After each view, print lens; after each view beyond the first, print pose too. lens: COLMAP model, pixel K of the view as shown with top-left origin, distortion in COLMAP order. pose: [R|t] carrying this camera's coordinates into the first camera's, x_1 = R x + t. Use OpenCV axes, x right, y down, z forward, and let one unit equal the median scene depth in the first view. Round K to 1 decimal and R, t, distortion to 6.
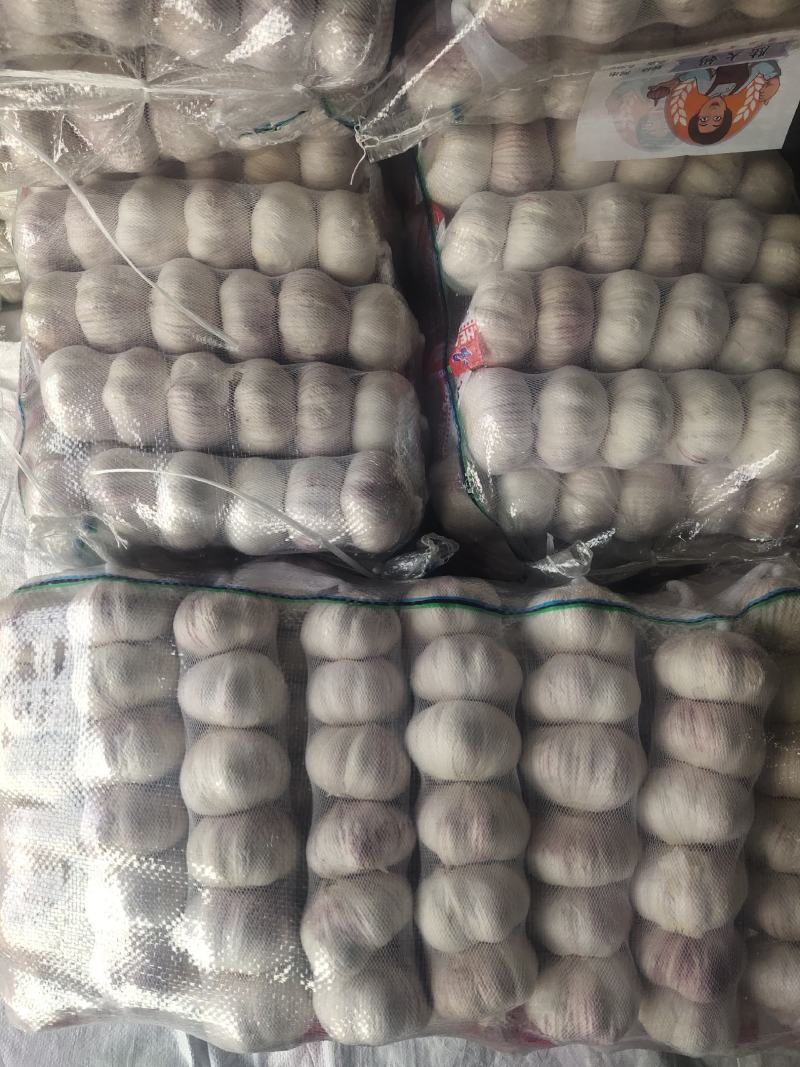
lens RADIAL K [[766.3, 0, 400.0], [0, 766.3, 533.5], [0, 0, 1]] dist [0.075774, -0.128080]
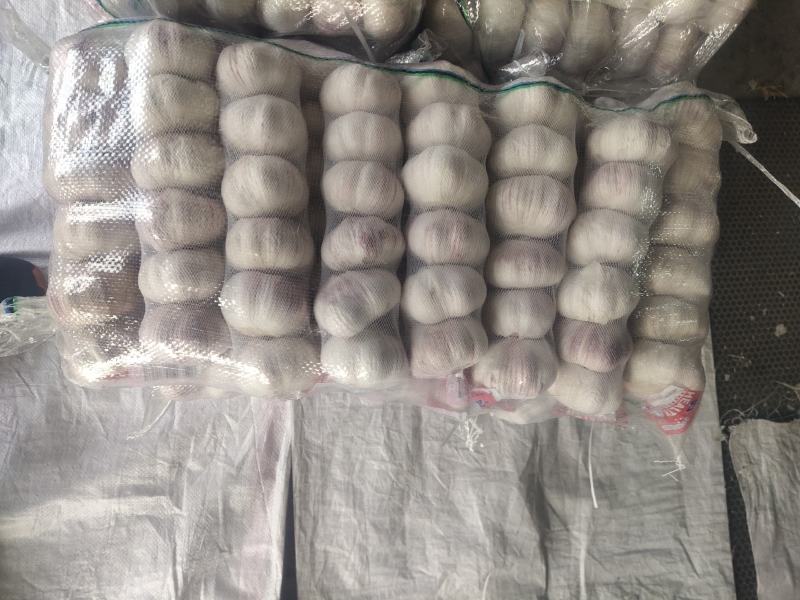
lens RADIAL K [[574.6, 0, 400.0], [0, 574.6, 300.0], [0, 0, 1]] dist [0.075774, -0.128080]
pose [[0.988067, 0.064599, 0.139824, -0.120171], [-0.080743, 0.990304, 0.113045, 0.372621], [-0.131166, -0.122986, 0.983702, 0.024273]]
